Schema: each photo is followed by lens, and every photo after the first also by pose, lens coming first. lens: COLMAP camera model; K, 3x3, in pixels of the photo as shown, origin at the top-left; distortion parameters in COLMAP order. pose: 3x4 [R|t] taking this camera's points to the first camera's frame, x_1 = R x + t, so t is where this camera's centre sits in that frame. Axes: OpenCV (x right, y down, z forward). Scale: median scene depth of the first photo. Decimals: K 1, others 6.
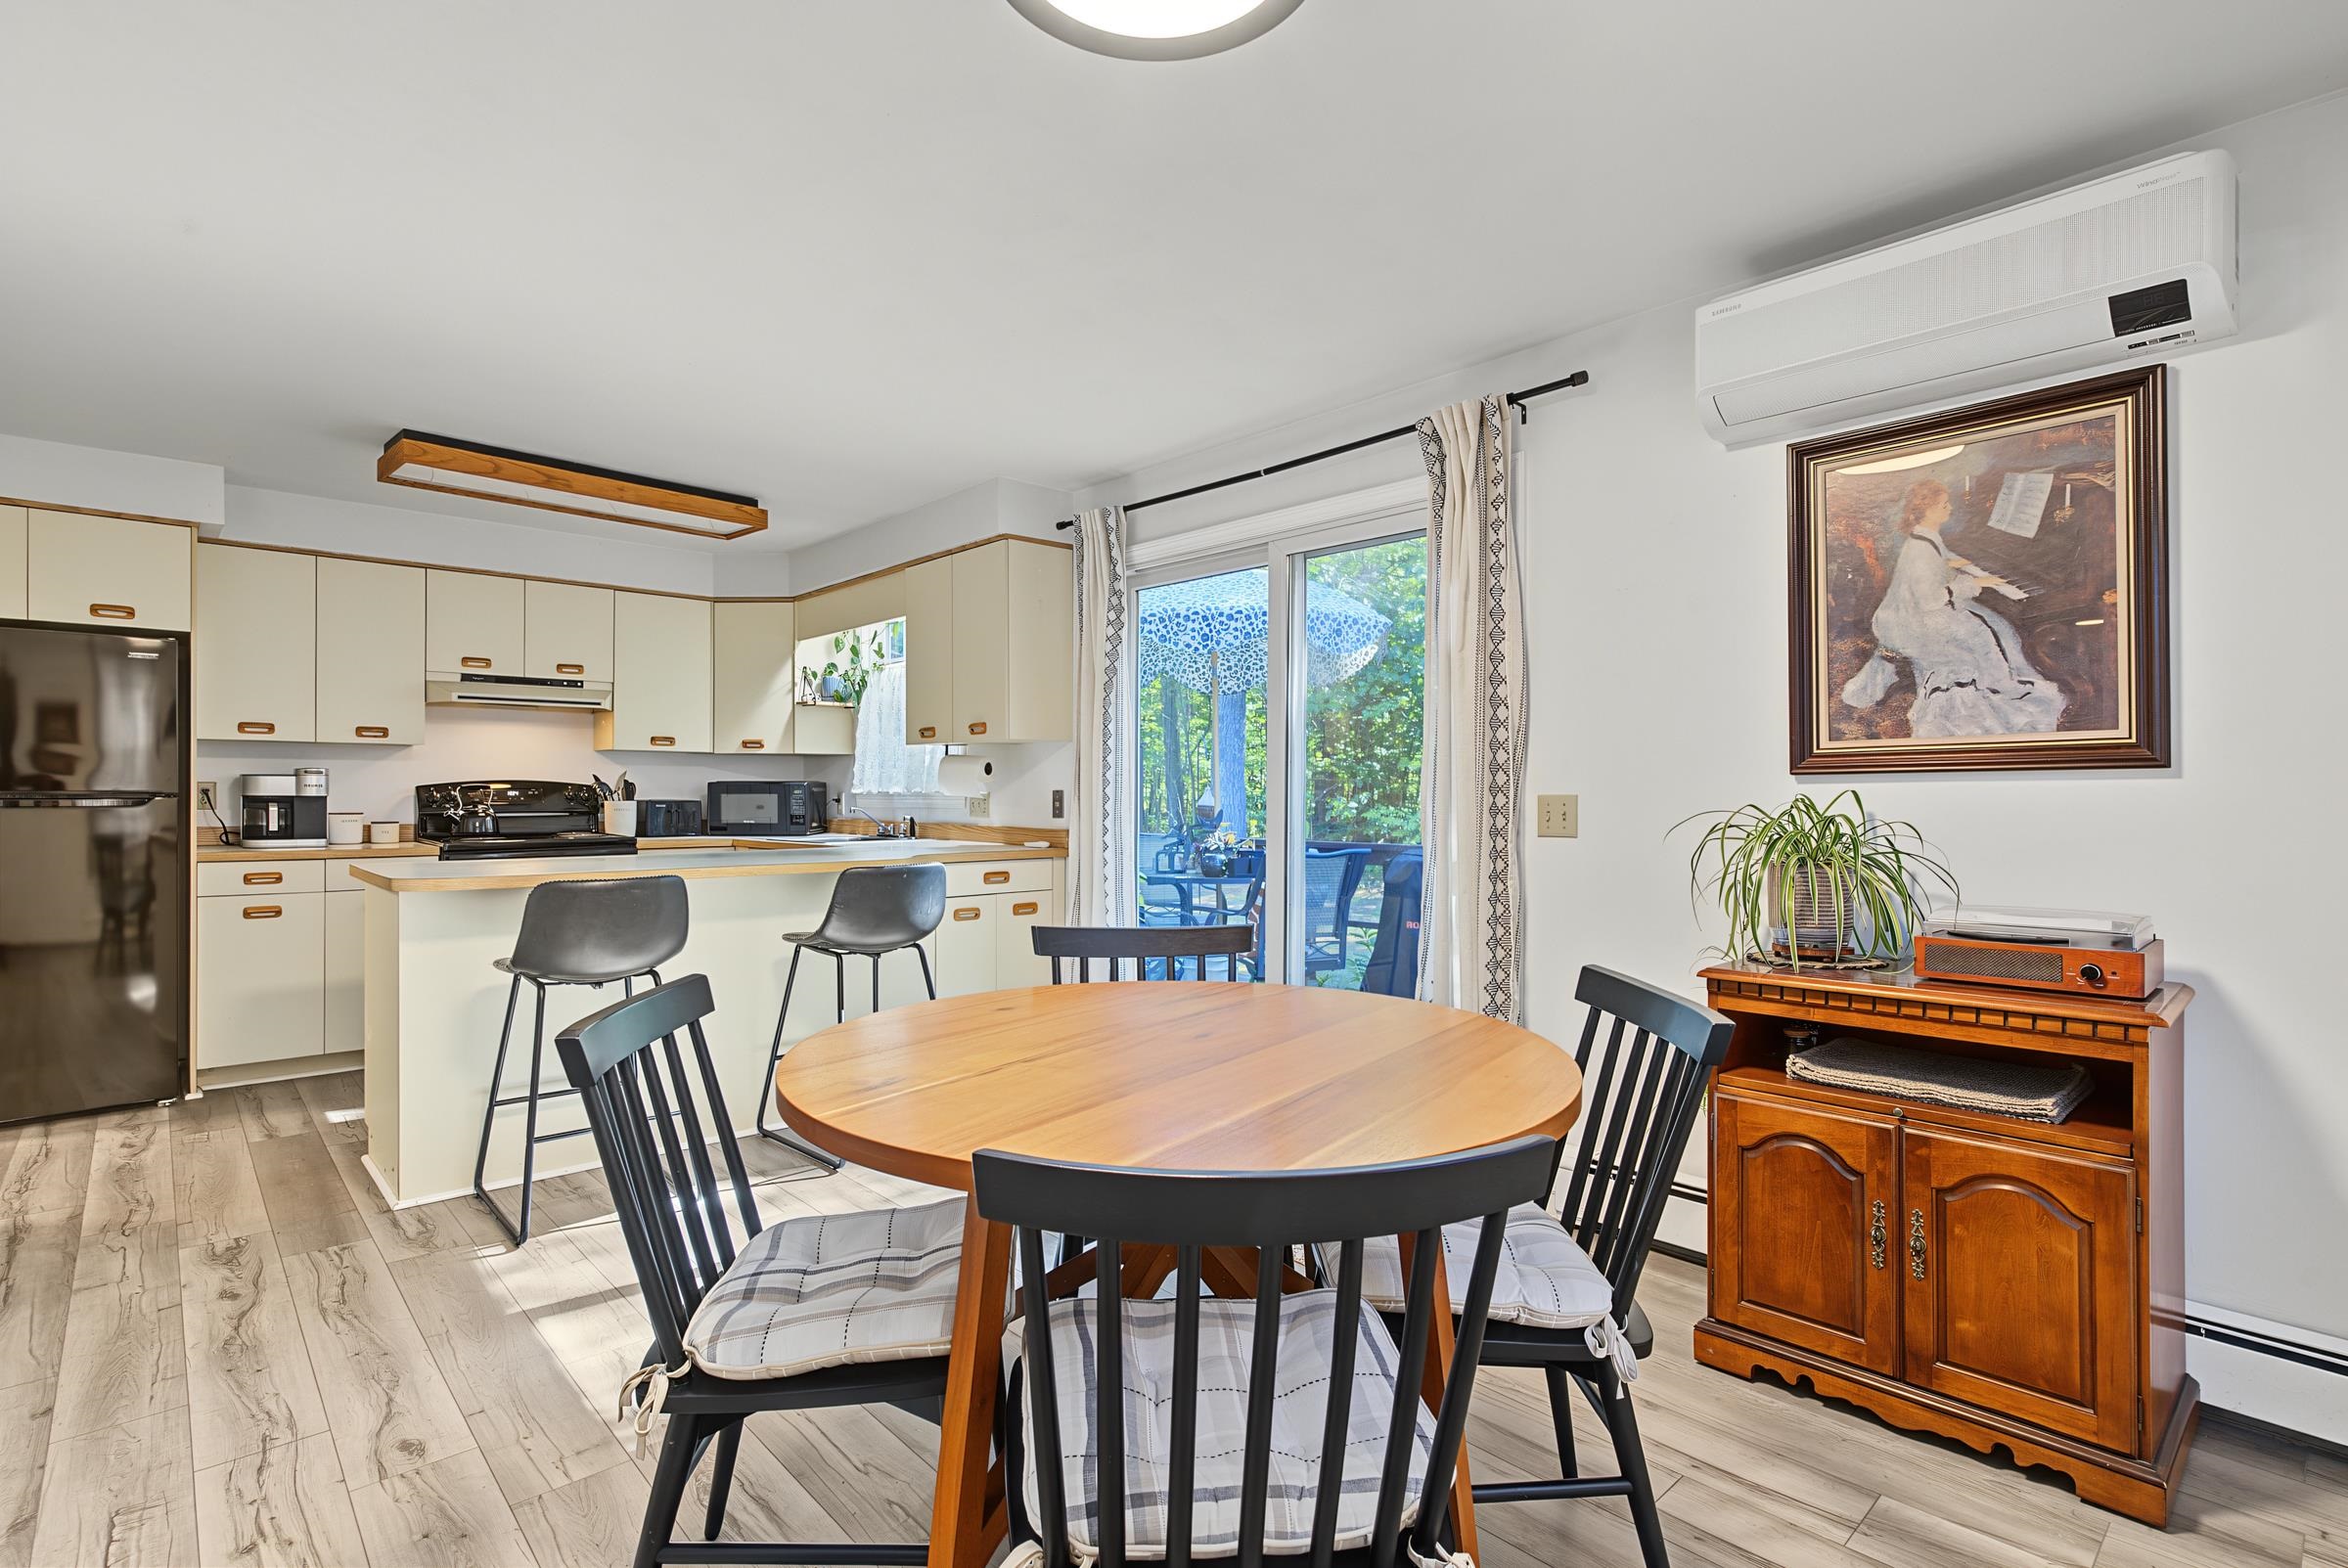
lens RADIAL K [[1137.9, 0, 1172.8], [0, 1137.9, 789.6], [0, 0, 1]] dist [-0.000763, 0.000568]
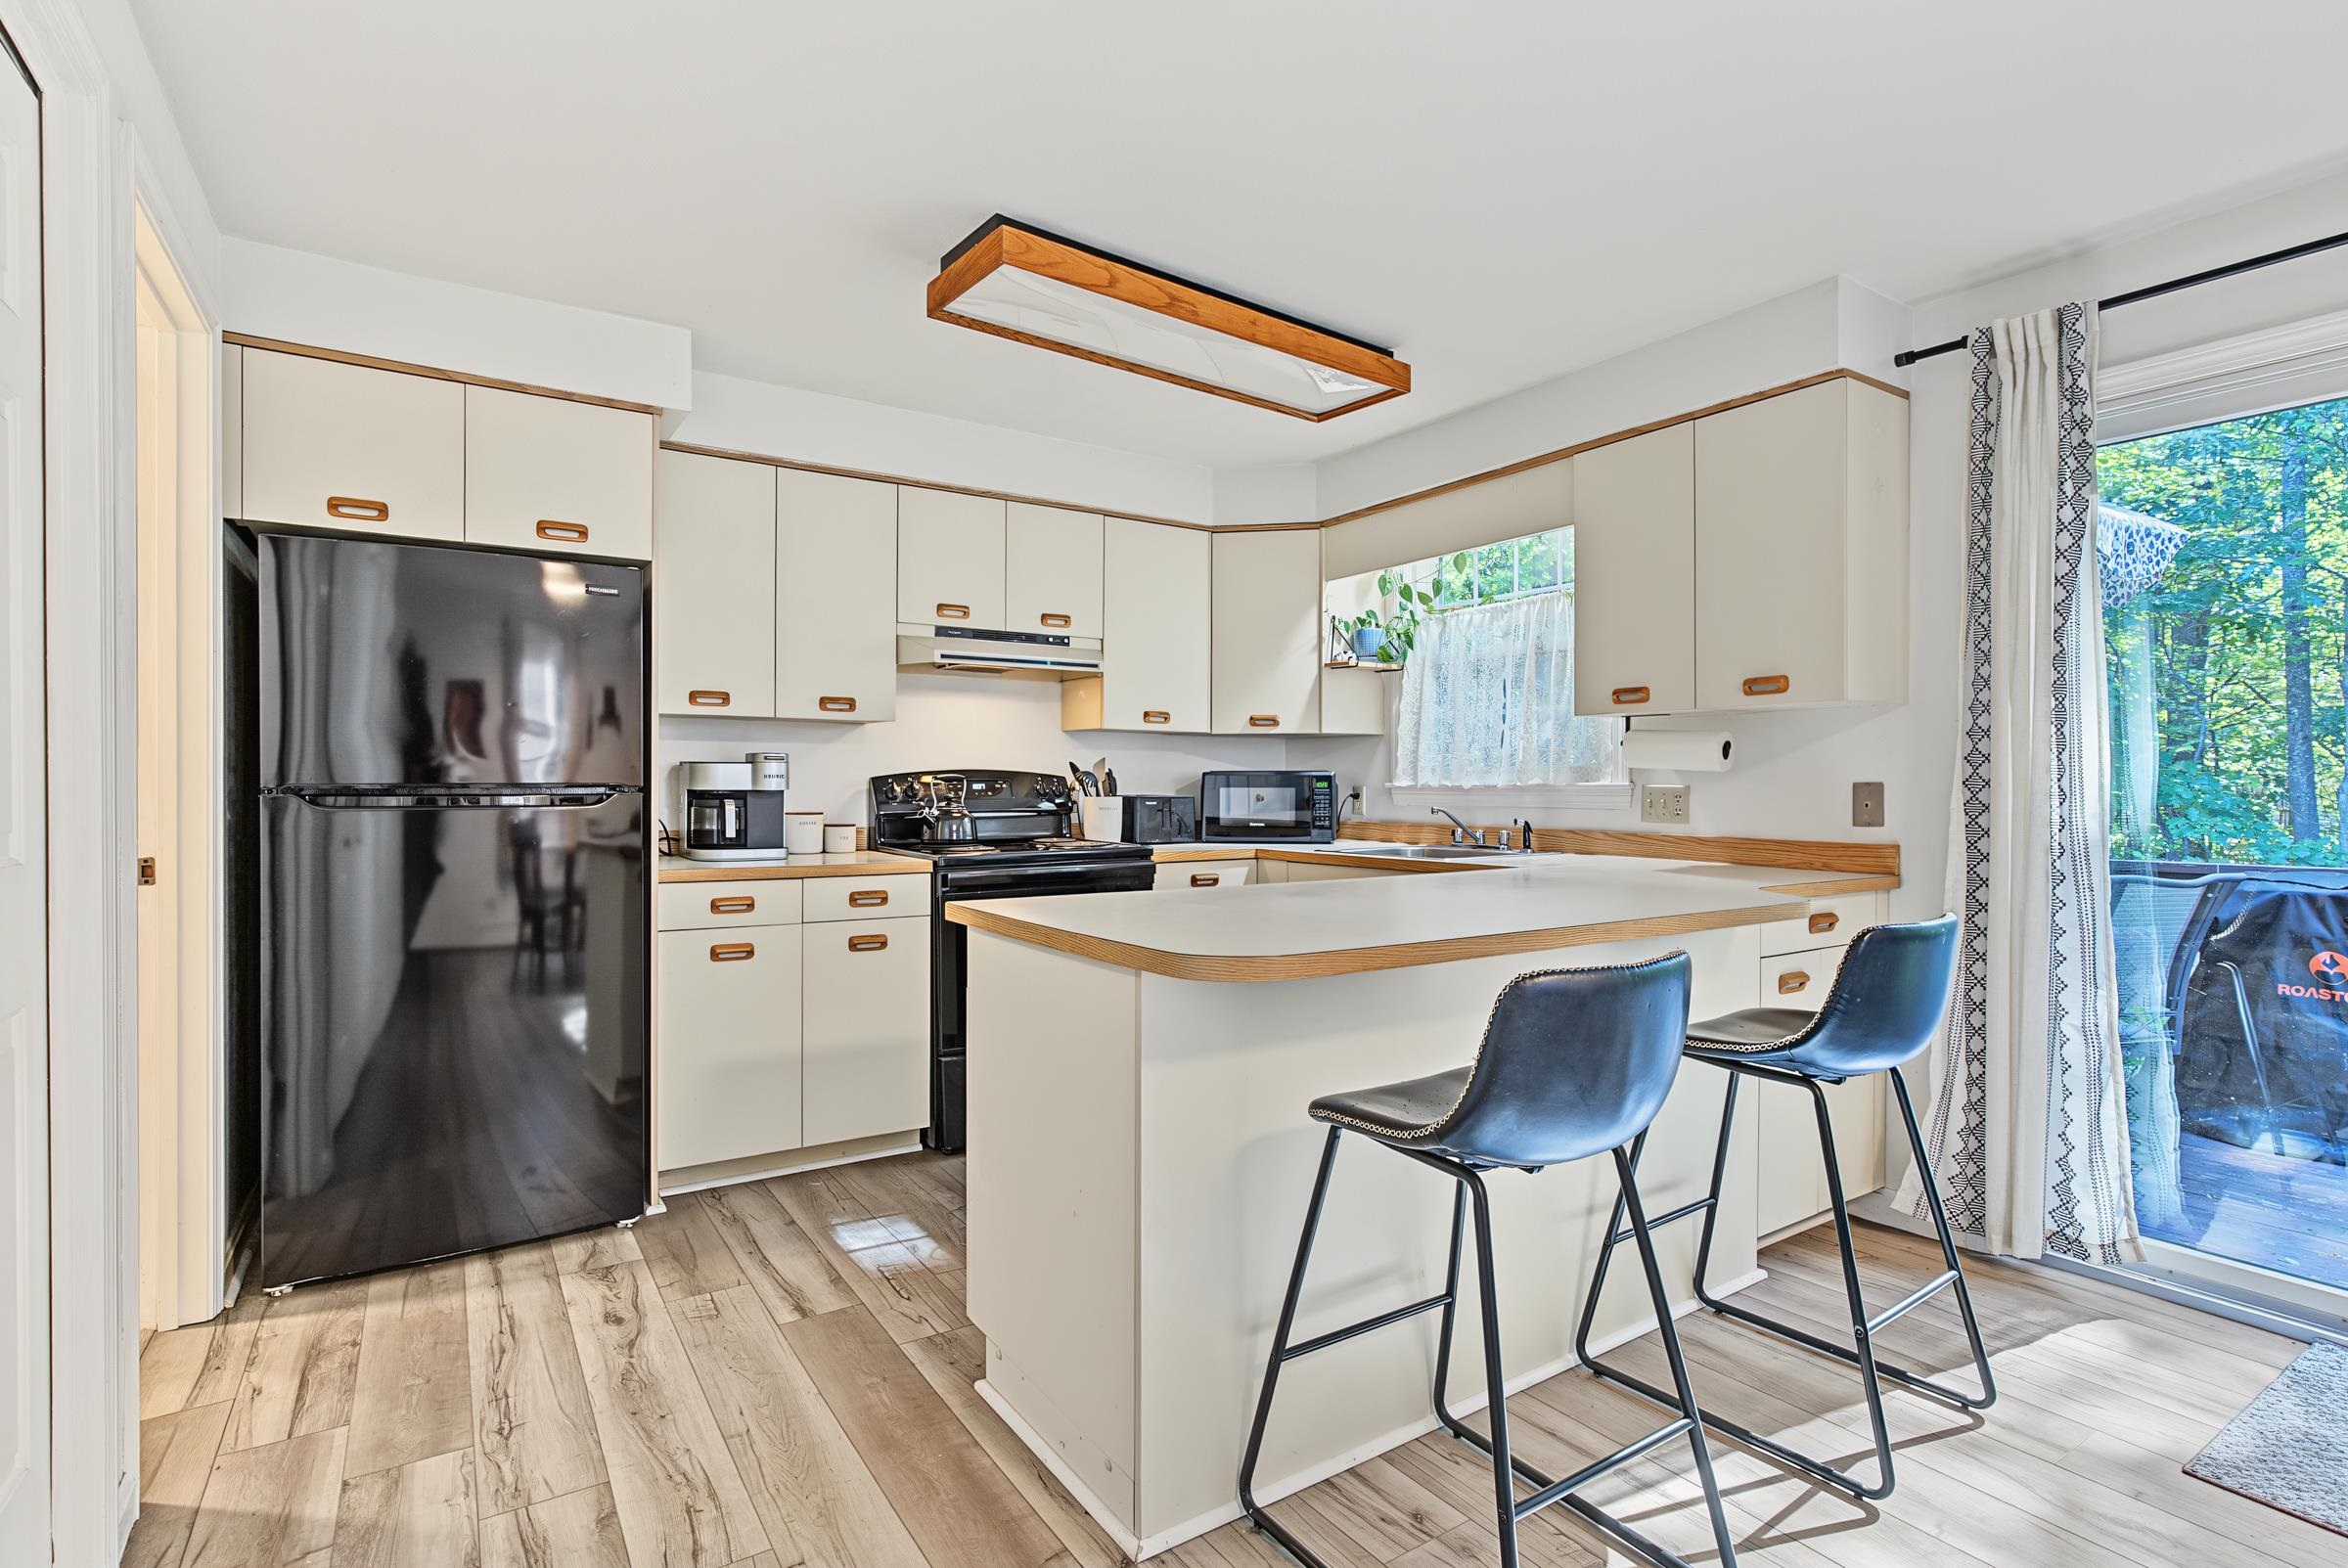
lens RADIAL K [[1137.9, 0, 1172.8], [0, 1137.9, 789.6], [0, 0, 1]] dist [-0.000763, 0.000568]
pose [[0.987746, 0.001167, -0.156066, -0.382849], [0.000022, 0.999971, 0.007619, -0.000545], [0.156070, -0.007529, 0.987717, 0.309019]]
